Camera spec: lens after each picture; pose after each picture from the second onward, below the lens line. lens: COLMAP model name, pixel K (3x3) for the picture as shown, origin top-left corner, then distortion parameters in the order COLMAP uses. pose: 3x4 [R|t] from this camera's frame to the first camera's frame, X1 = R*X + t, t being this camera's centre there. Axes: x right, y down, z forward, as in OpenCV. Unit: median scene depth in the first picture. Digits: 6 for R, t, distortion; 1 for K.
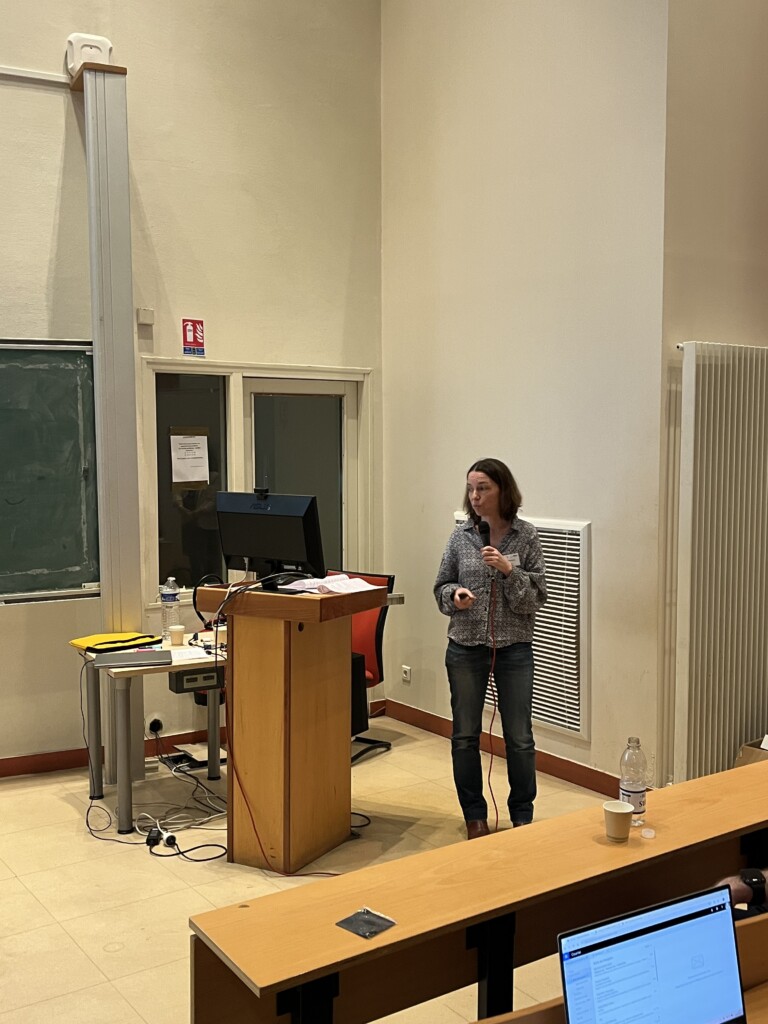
lens RADIAL K [[1090.4, 0, 401.1], [0, 1090.4, 520.0], [0, 0, 1]] dist [0.032696, 0.000000]
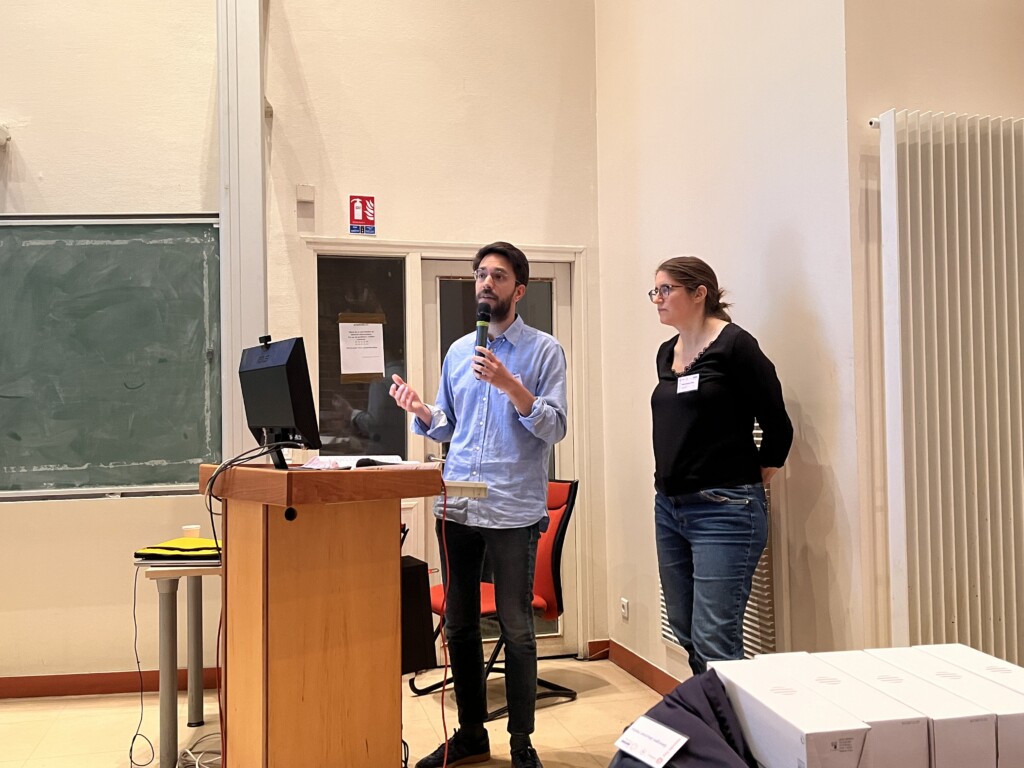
lens RADIAL K [[958.9, 0, 512.4], [0, 958.9, 381.8], [0, 0, 1]] dist [0.027405, 0.000000]
pose [[0.934310, -0.027655, -0.355386, 0.221912], [-0.011002, 0.994274, -0.106296, 0.058909], [0.356291, 0.103223, 0.928656, 0.334630]]
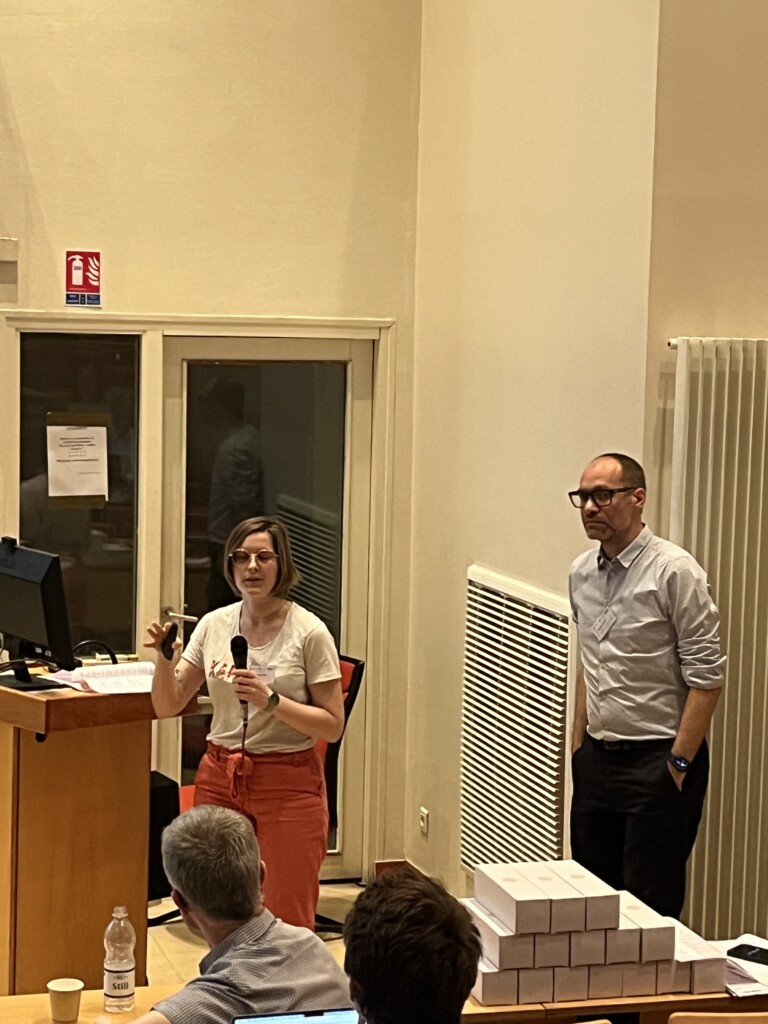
lens RADIAL K [[2386.4, 0, 385.0], [0, 2386.4, 509.0], [0, 0, 1]] dist [0.103620, 0.000000]
pose [[0.945388, 0.052476, -0.321695, 0.480583], [-0.046700, 0.998580, 0.025650, -0.078953], [0.322584, -0.009226, 0.946496, -0.323071]]
